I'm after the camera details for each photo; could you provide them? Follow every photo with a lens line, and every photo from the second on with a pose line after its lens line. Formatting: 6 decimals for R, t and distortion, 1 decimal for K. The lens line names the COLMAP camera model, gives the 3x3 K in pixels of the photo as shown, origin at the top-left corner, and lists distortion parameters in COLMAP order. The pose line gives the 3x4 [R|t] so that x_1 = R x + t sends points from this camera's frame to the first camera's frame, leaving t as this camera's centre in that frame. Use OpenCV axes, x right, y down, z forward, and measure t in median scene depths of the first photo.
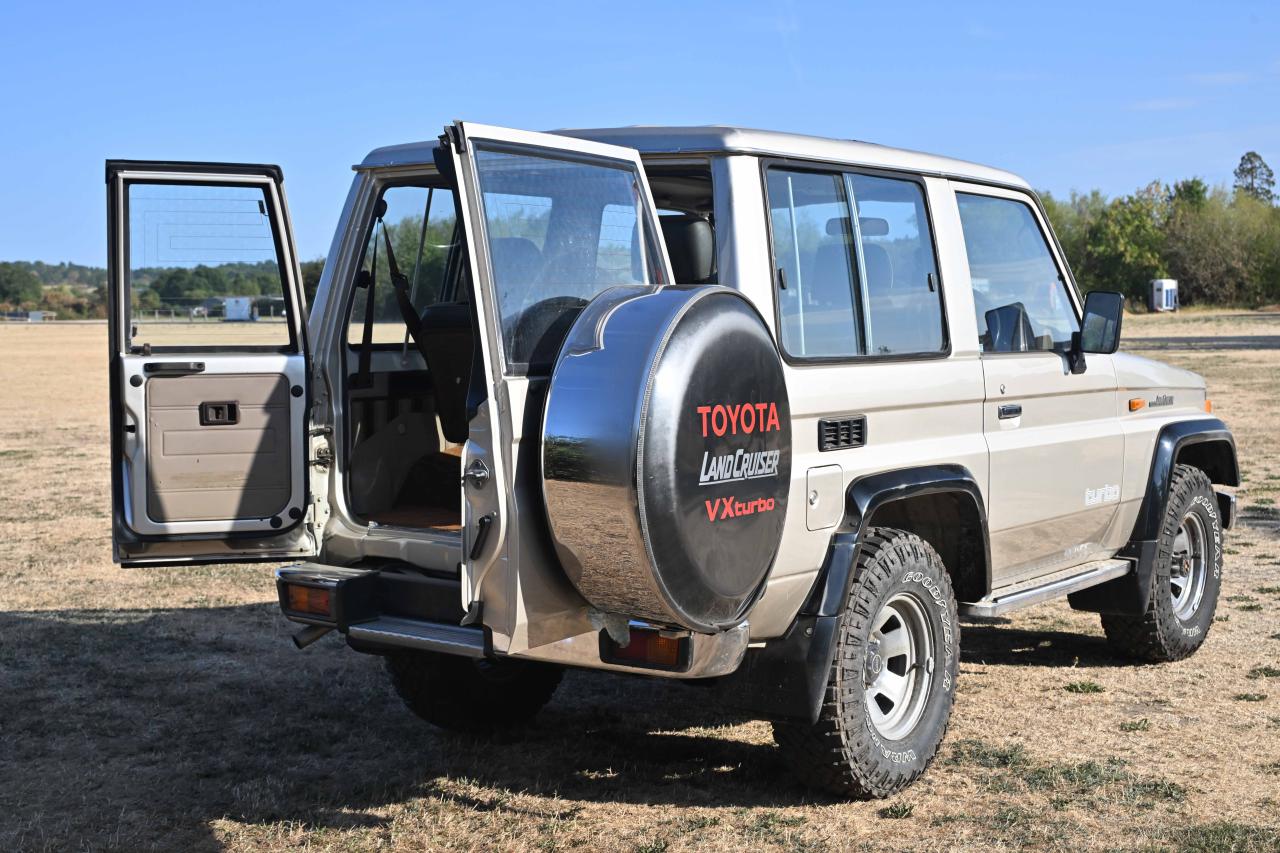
lens RADIAL K [[1898.3, 0, 640.0], [0, 1898.3, 426.5], [0, 0, 1]] dist [0.010402, -0.011889]
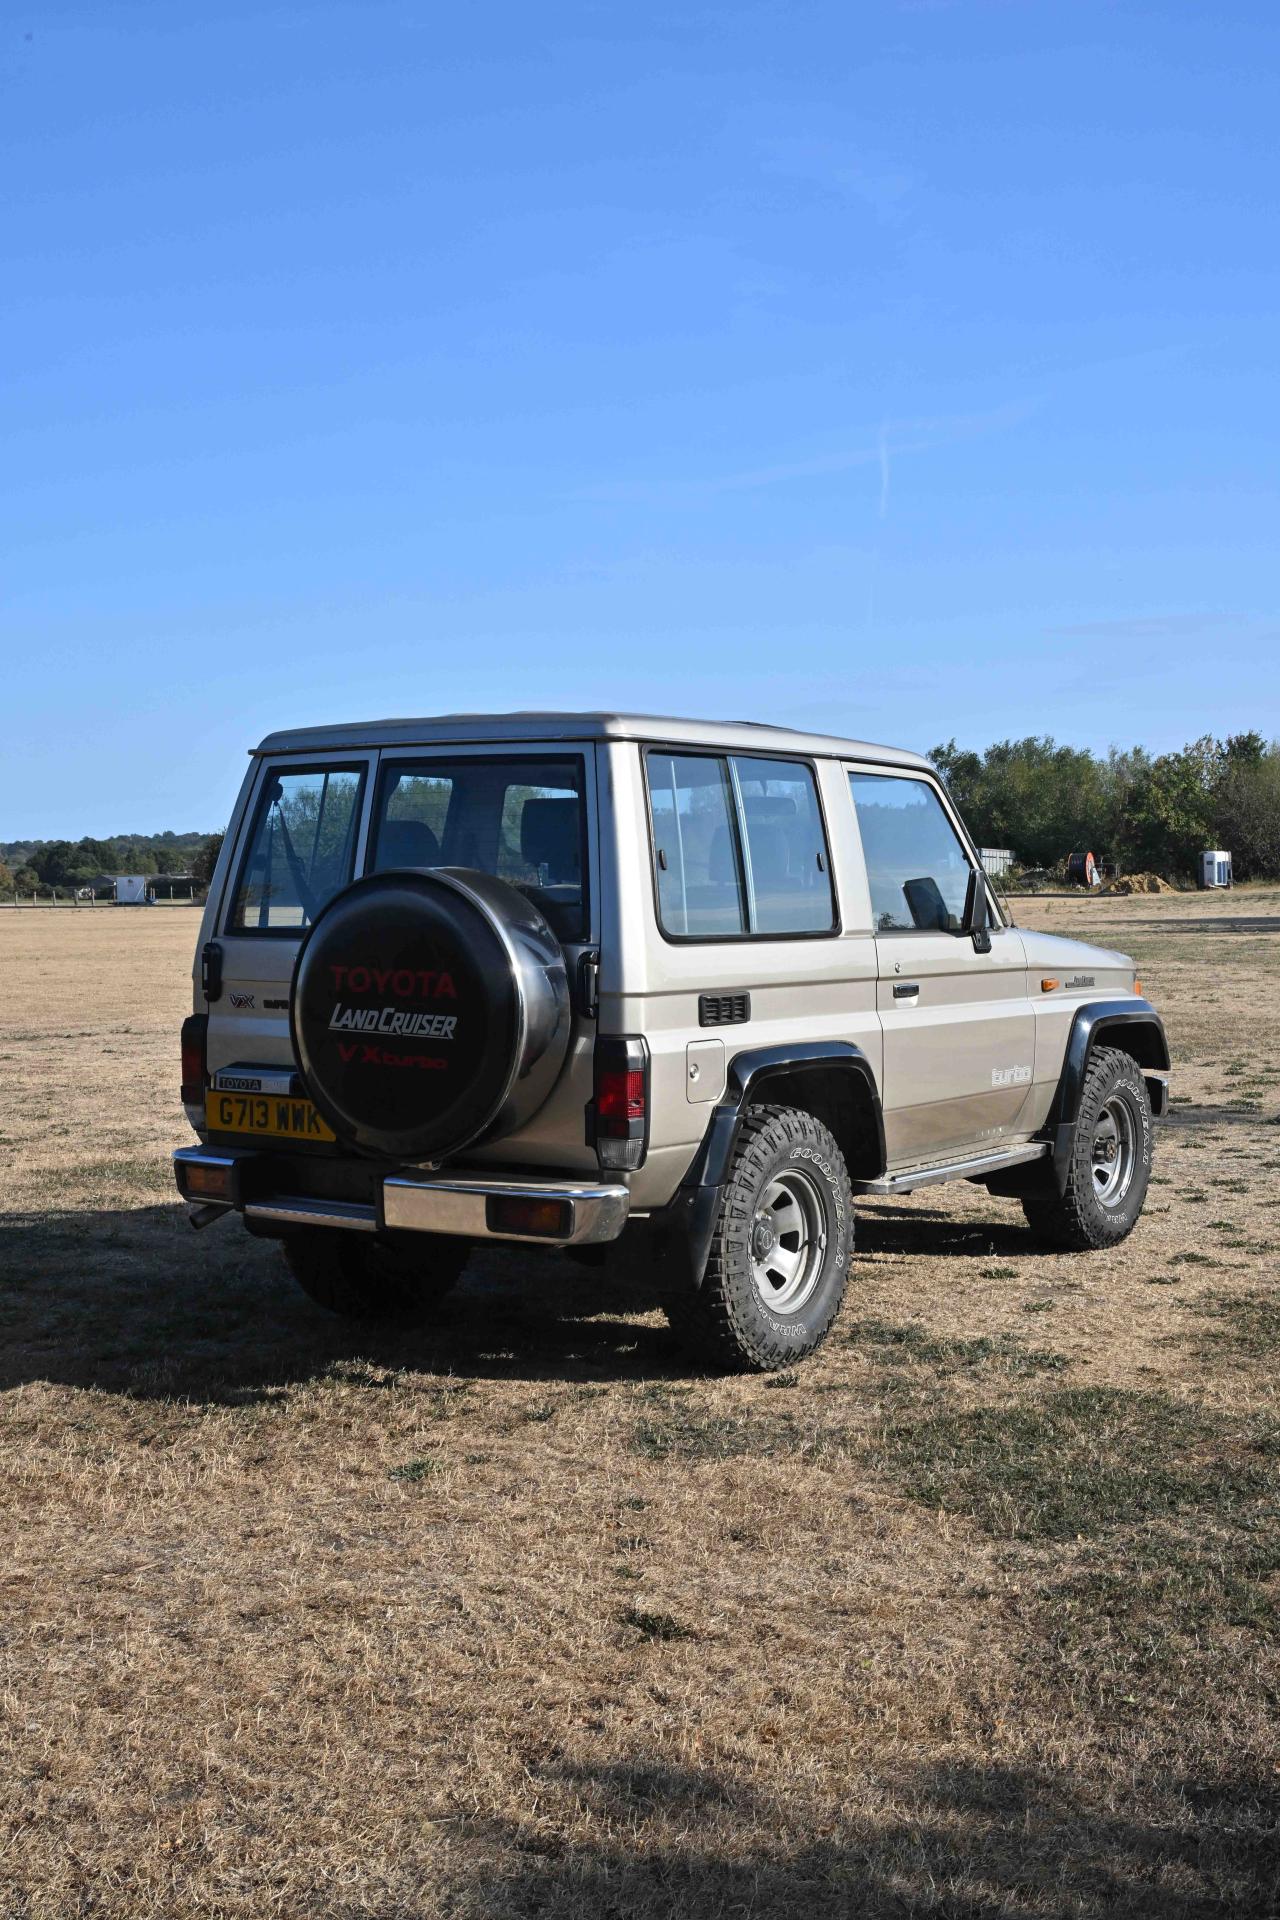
lens RADIAL K [[2253.6, 0, 635.3], [0, 2253.6, 994.1], [0, 0, 1]] dist [-0.009735, 0.004747]
pose [[0.999922, -0.004748, 0.011531, 0.037476], [0.004916, 0.999882, -0.014543, 0.010303], [-0.011461, 0.014598, 0.999828, -0.184791]]
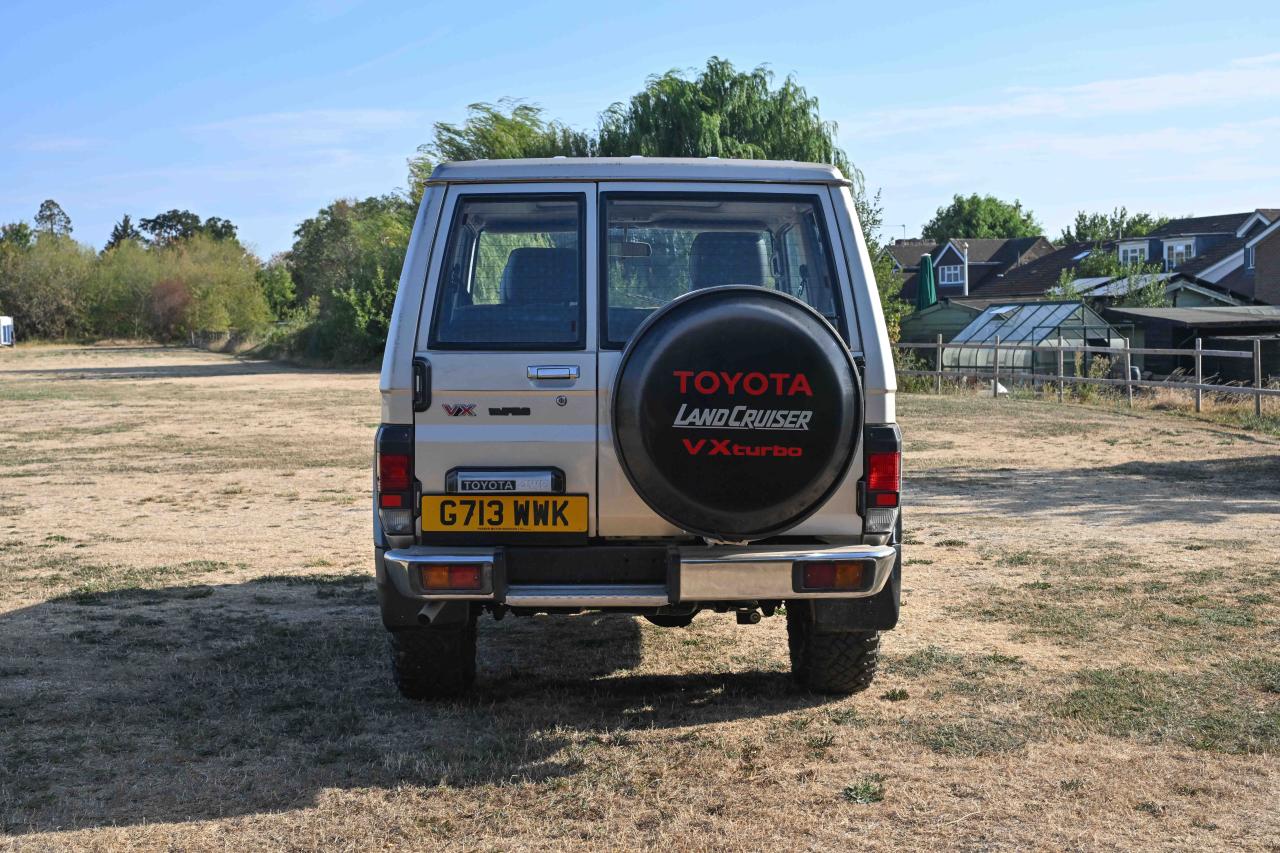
lens RADIAL K [[1752.4, 0, 640.0], [0, 1752.4, 426.5], [0, 0, 1]] dist [0.001560, 0.016814]
pose [[0.792557, -0.033681, 0.608868, -0.639835], [0.043398, 0.999057, -0.001226, 0.010695], [-0.608252, 0.027396, 0.793271, 0.132090]]
